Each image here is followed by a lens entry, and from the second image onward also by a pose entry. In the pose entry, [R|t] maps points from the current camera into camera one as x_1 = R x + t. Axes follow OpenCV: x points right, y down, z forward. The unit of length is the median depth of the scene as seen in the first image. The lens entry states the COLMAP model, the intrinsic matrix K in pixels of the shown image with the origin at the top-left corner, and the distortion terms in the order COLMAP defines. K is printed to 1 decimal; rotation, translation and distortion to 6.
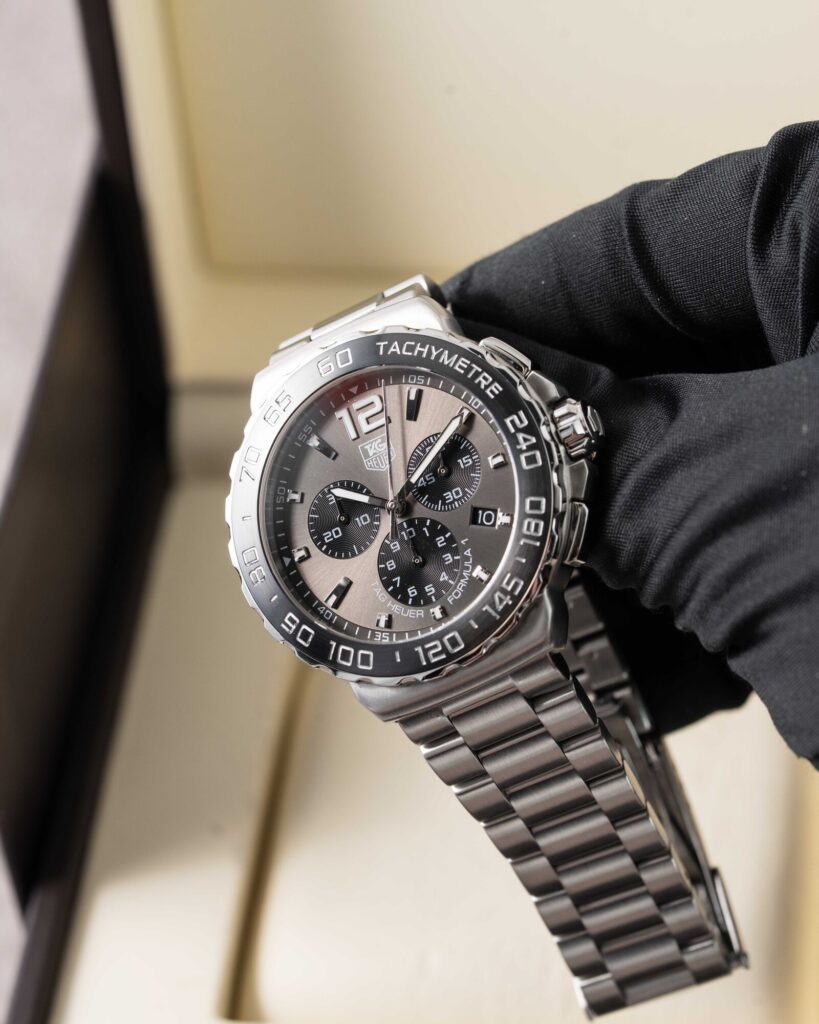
lens RADIAL K [[4386.6, 0, 409.5], [0, 4386.6, 509.1], [0, 0, 1]] dist [-0.069142, 0.000000]
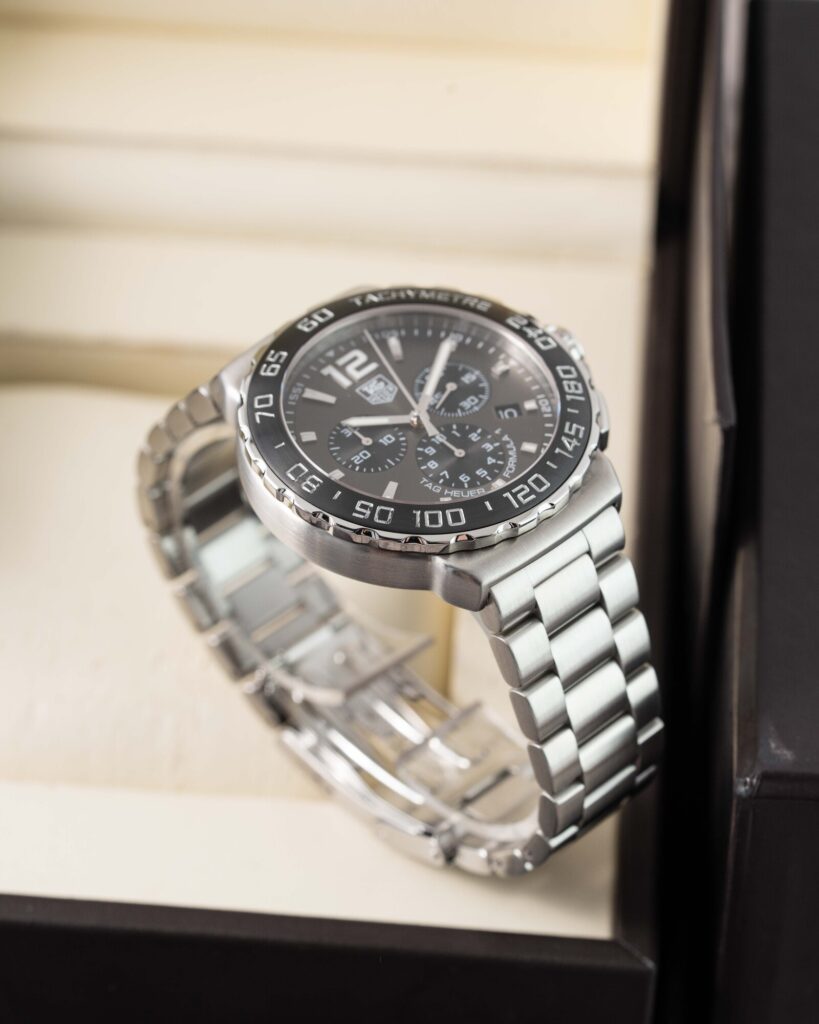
lens RADIAL K [[4386.6, 0, 407.7], [0, 4386.6, 510.6], [0, 0, 1]] dist [-0.069142, 0.000000]
pose [[0.846453, 0.027439, 0.531756, -0.539939], [0.322905, 0.767624, -0.553612, 0.571958], [-0.423379, 0.640313, 0.640897, 0.373130]]
